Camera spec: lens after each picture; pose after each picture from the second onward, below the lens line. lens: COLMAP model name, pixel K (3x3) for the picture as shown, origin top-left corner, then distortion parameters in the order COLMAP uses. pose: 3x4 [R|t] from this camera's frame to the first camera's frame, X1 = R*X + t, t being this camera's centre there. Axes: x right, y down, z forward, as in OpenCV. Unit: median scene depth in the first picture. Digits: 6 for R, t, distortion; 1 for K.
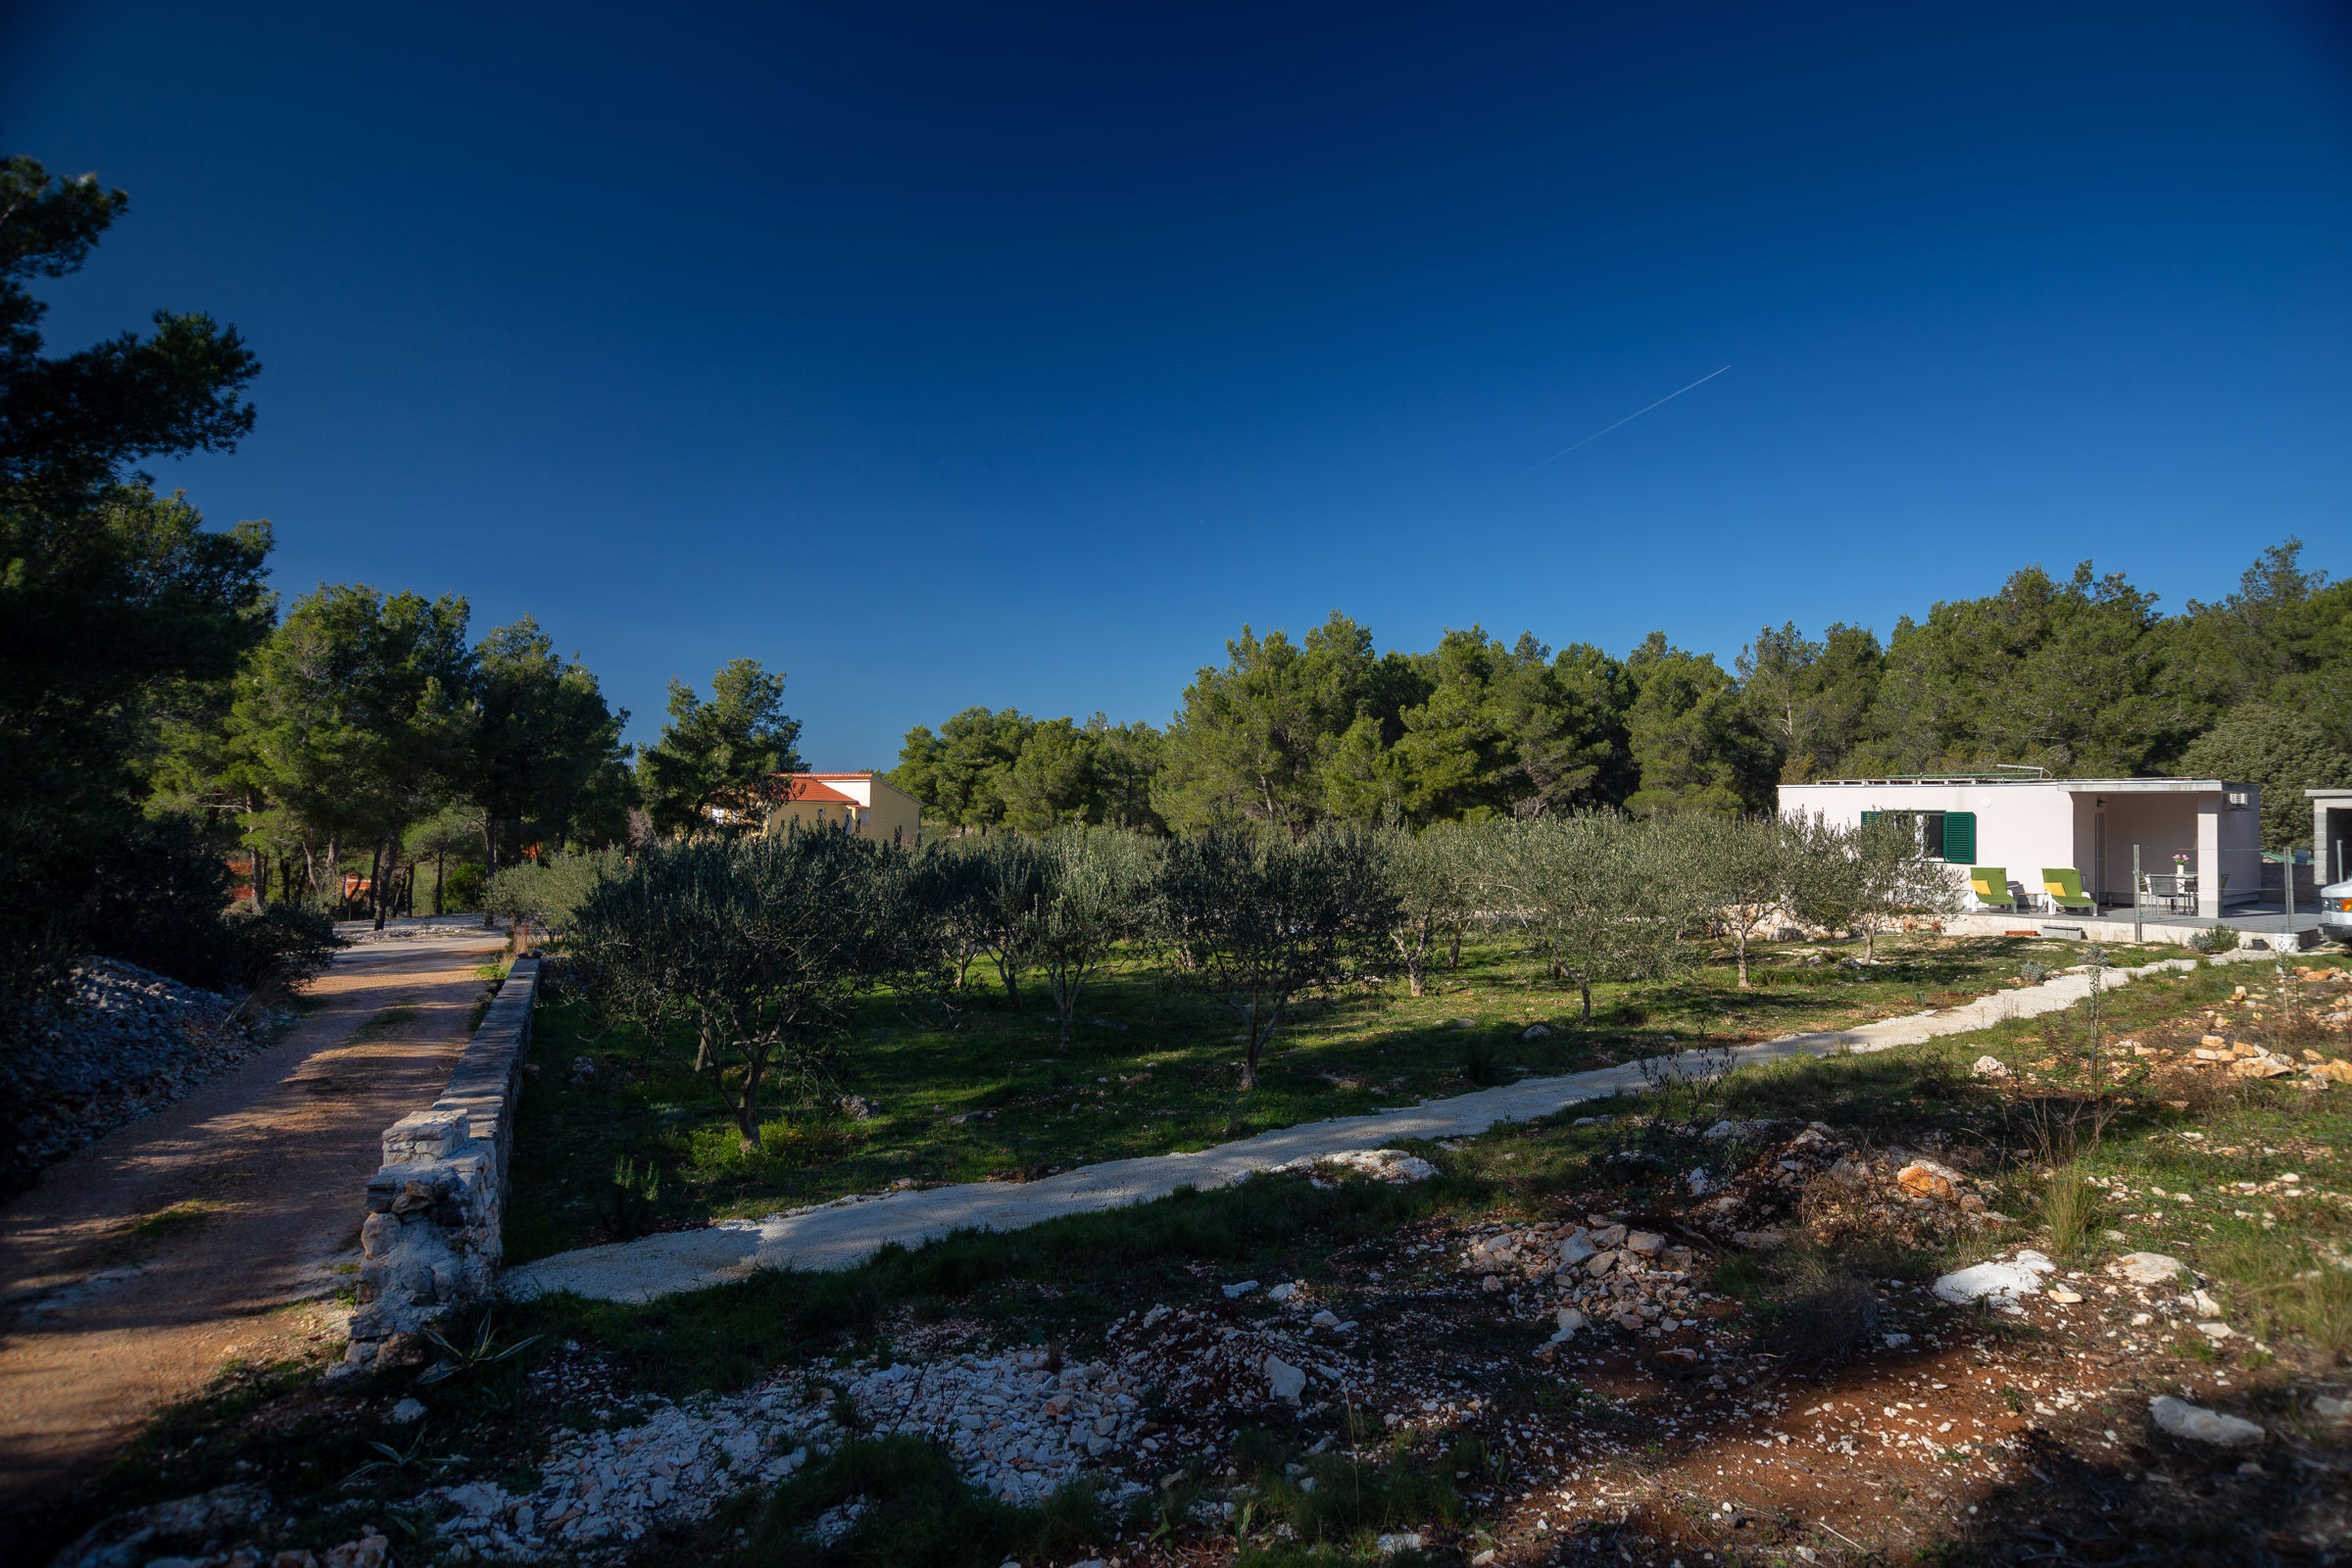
lens RADIAL K [[1356.5, 0, 1179.2], [0, 1356.5, 800.7], [0, 0, 1]] dist [-0.004132, -0.003301]
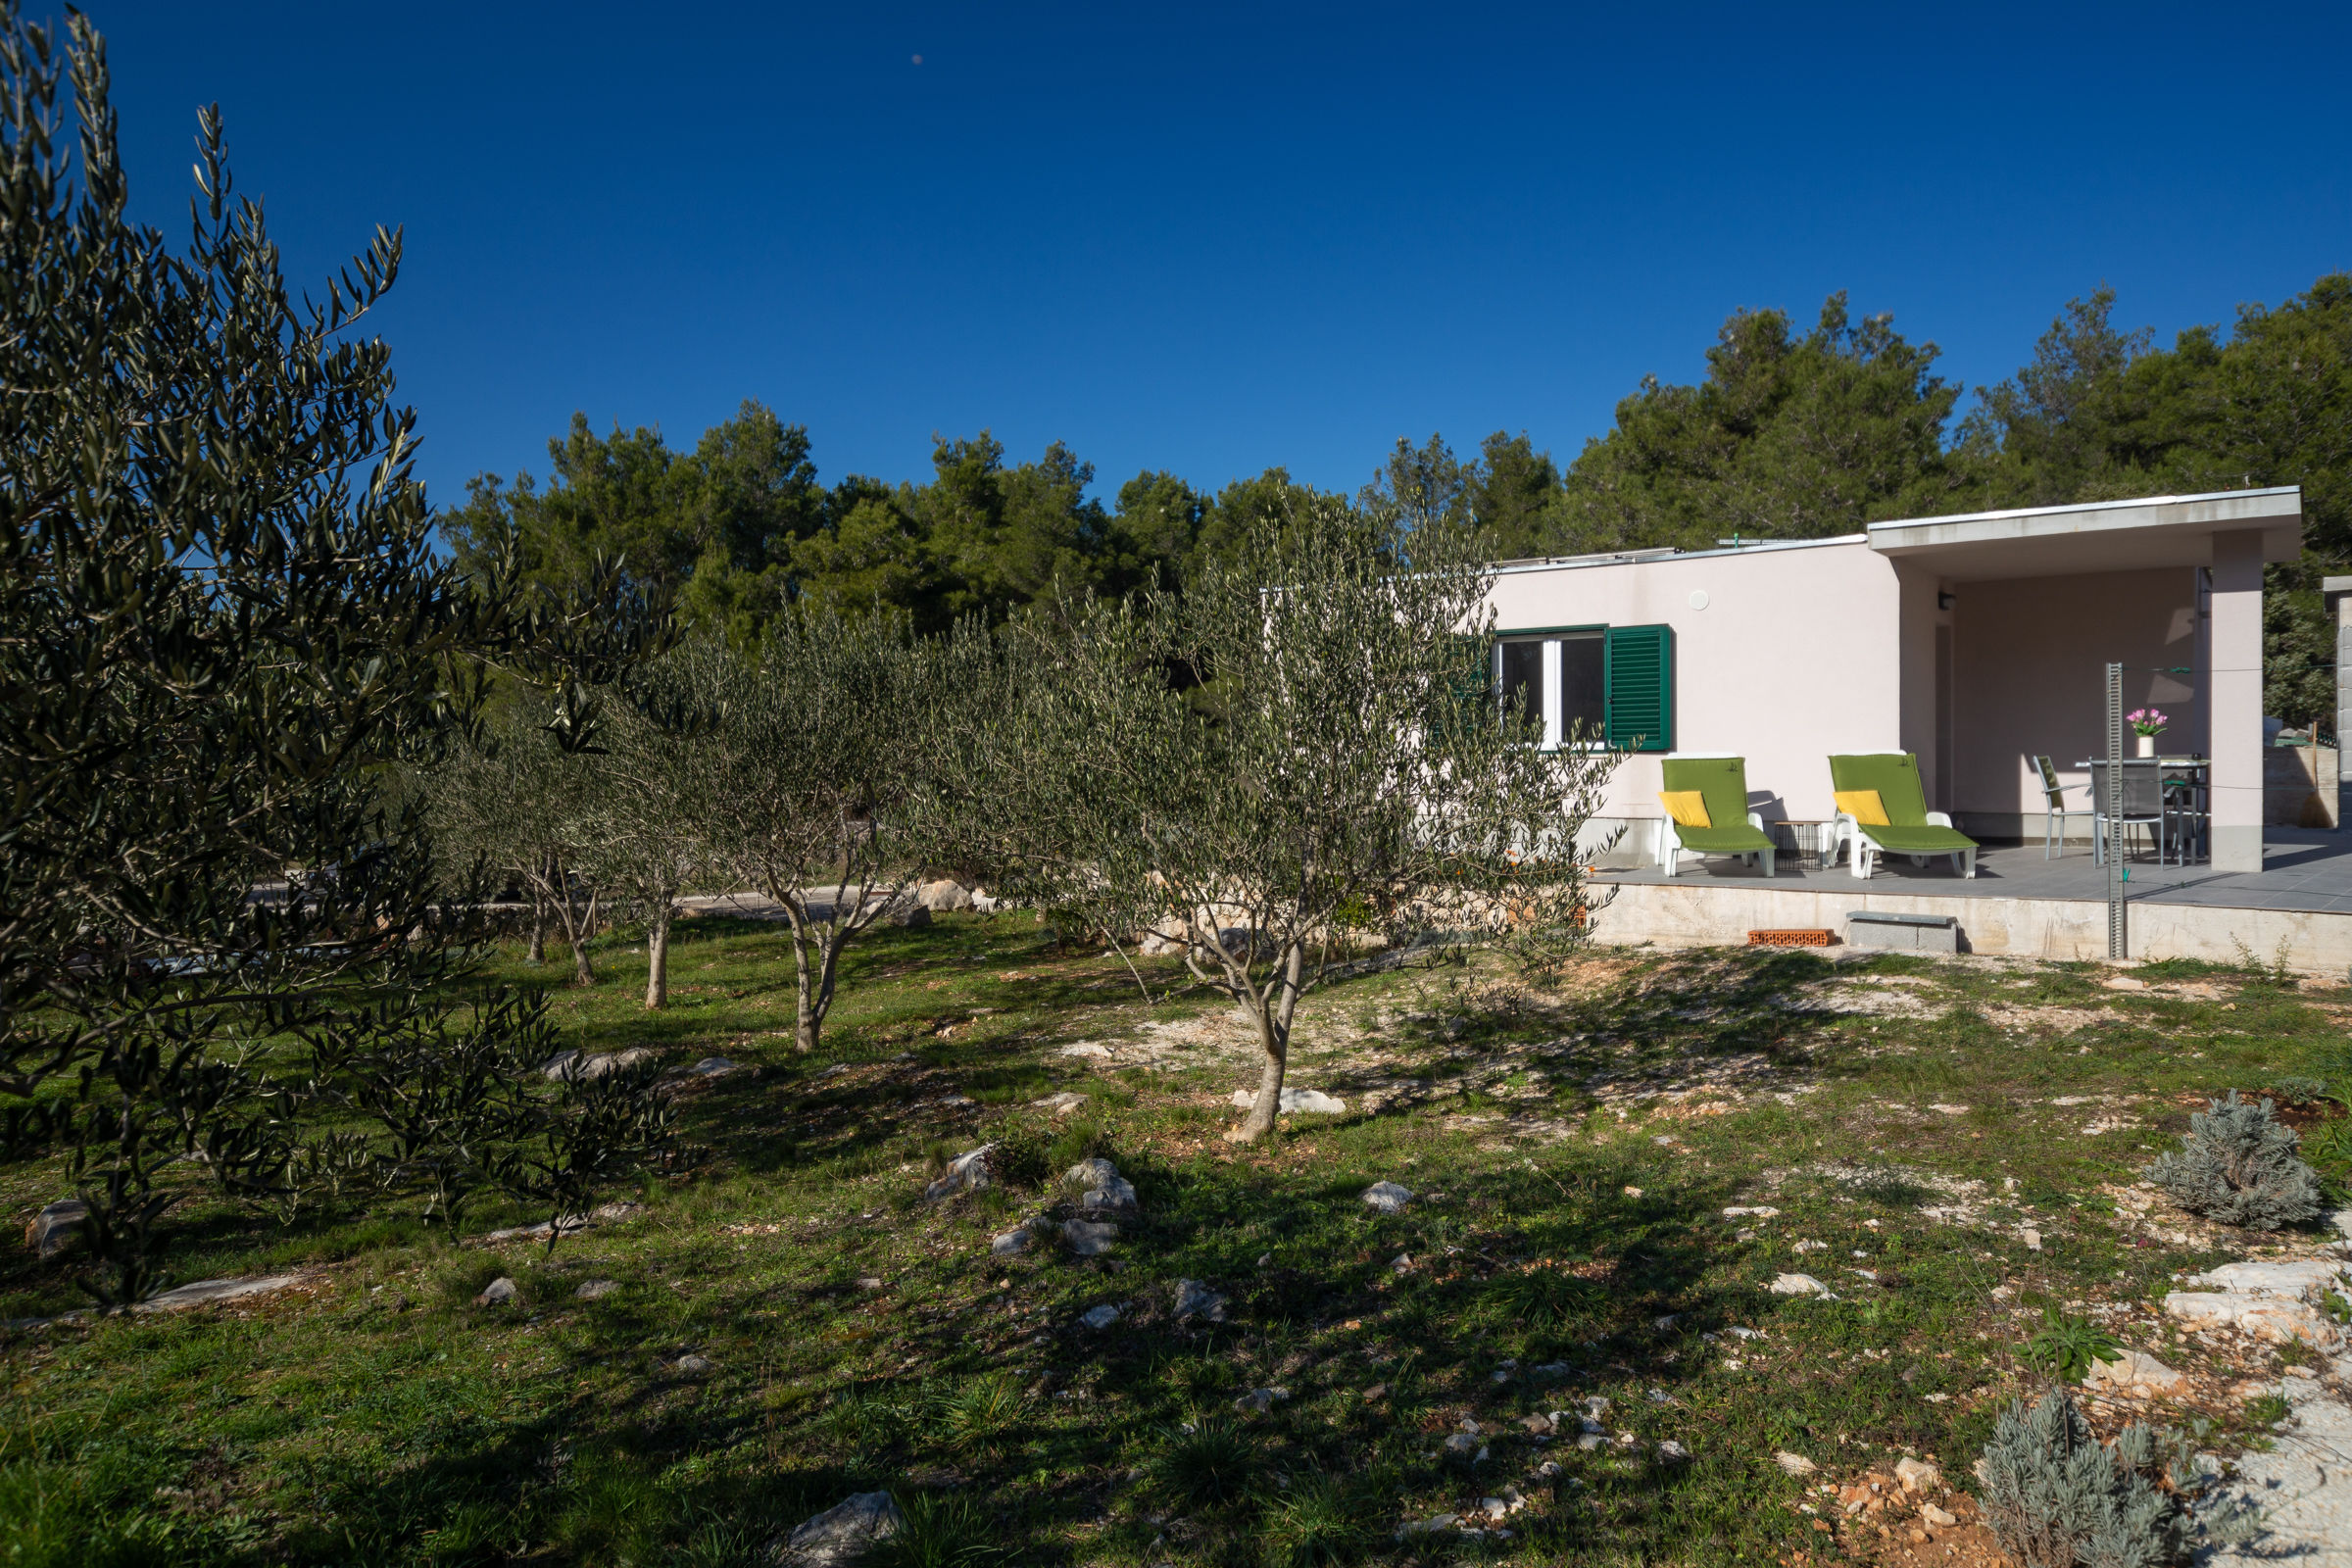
lens RADIAL K [[1654.0, 0, 1185.3], [0, 1654.0, 816.2], [0, 0, 1]] dist [-0.000989, 0.002207]
pose [[0.971578, -0.031376, 0.234633, 0.319052], [0.019586, 0.998433, 0.052413, 0.035787], [-0.235910, -0.046327, 0.970670, 0.535953]]
